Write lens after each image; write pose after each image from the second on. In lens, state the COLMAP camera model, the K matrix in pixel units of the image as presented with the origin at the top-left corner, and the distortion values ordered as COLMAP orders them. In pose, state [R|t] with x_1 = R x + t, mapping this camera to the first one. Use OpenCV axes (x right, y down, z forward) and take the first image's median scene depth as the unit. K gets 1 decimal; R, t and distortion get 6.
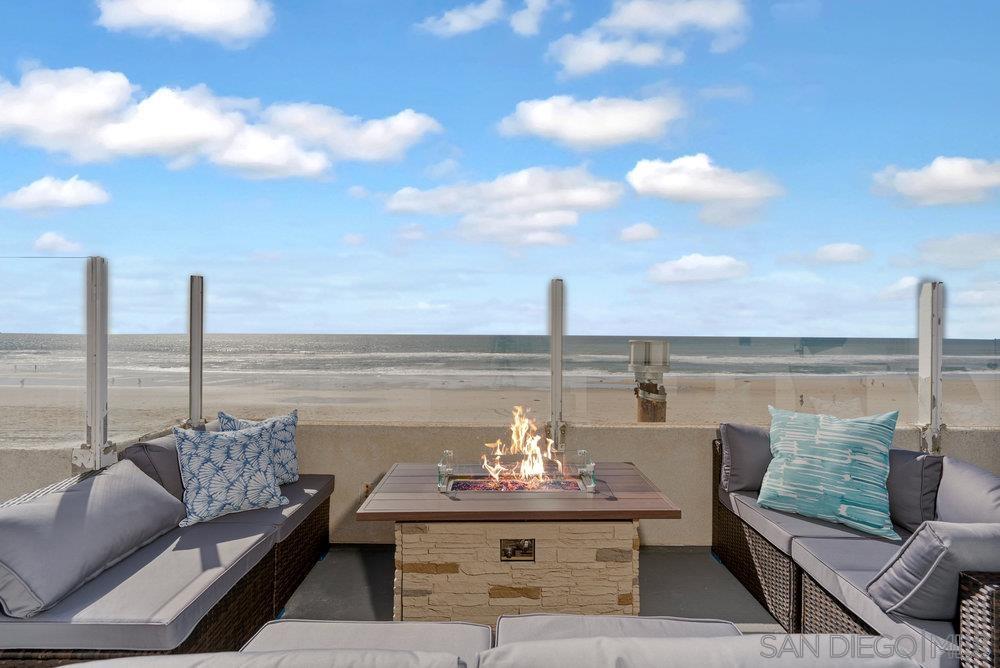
lens RADIAL K [[455.5, 0, 506.3], [0, 455.5, 331.2], [0, 0, 1]] dist [0.000265, -0.000529]
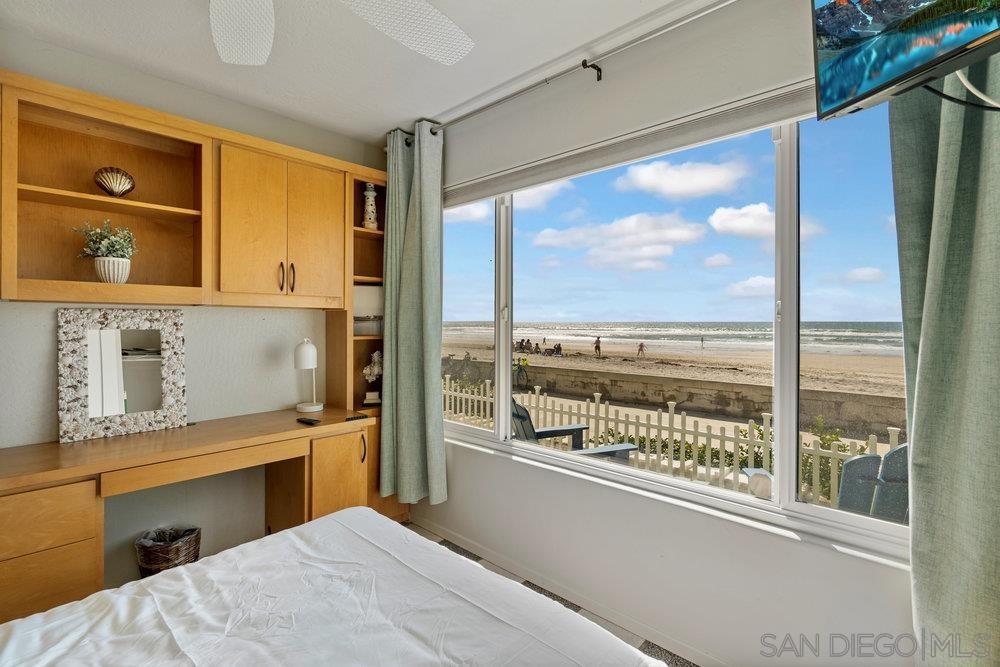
lens RADIAL K [[455.5, 0, 499.9], [0, 455.5, 329.2], [0, 0, 1]] dist [0.000265, -0.000529]
pose [[0.999987, -0.004968, -0.001215, -0.362518], [0.004956, 0.999940, -0.009784, -0.000665], [0.001264, 0.009777, 0.999951, -0.366337]]
